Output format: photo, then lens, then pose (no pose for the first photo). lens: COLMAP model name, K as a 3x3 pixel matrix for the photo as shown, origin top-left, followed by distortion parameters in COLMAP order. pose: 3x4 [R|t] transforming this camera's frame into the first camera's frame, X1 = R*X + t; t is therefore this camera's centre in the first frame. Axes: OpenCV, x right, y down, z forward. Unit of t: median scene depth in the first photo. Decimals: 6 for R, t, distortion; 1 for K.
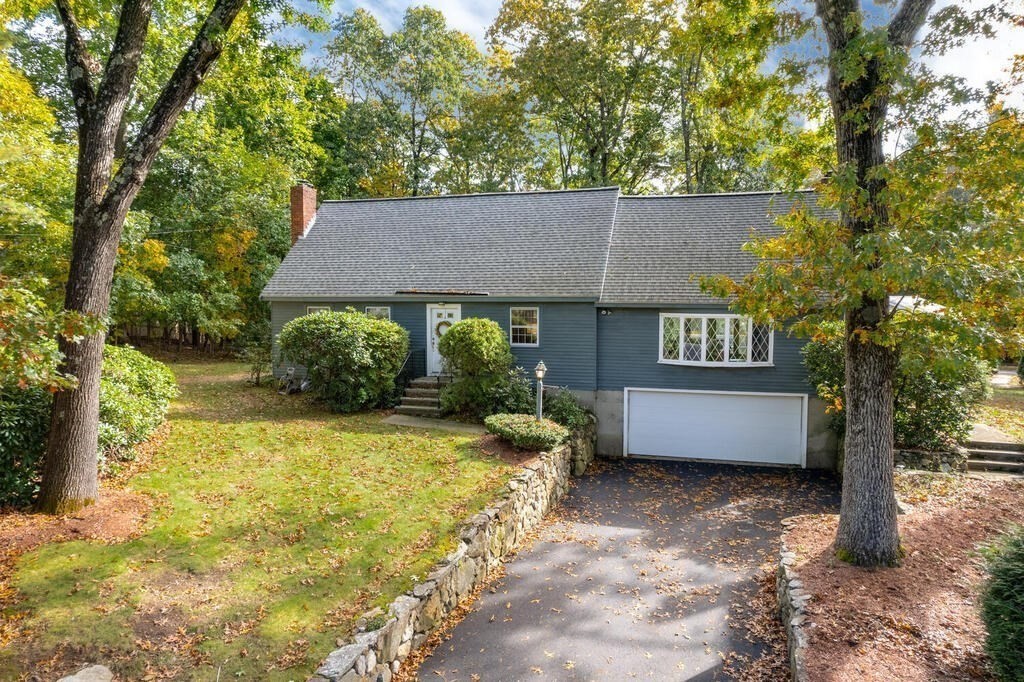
lens RADIAL K [[355.7, 0, 512.0], [0, 355.7, 341.0], [0, 0, 1]] dist [-0.013350, -0.000025]
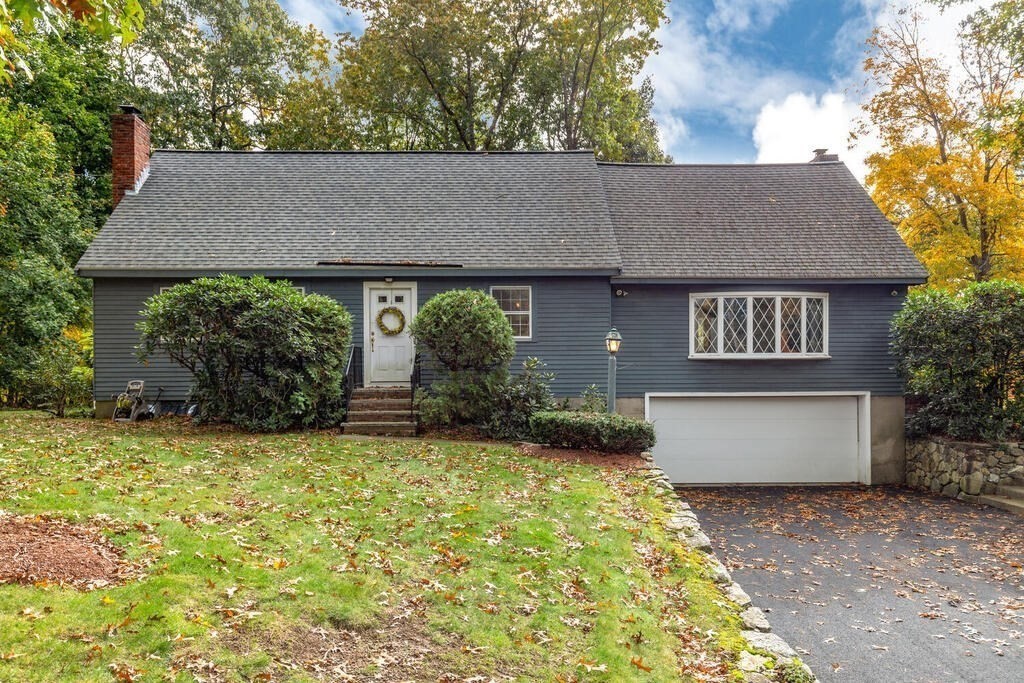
lens RADIAL K [[468.4, 0, 505.4], [0, 468.4, 348.9], [0, 0, 1]] dist [0.003204, -0.000428]
pose [[0.983926, -0.008126, 0.178394, -0.166192], [0.014097, 0.999381, -0.032231, 0.072027], [-0.178022, 0.034228, 0.983431, 0.082912]]
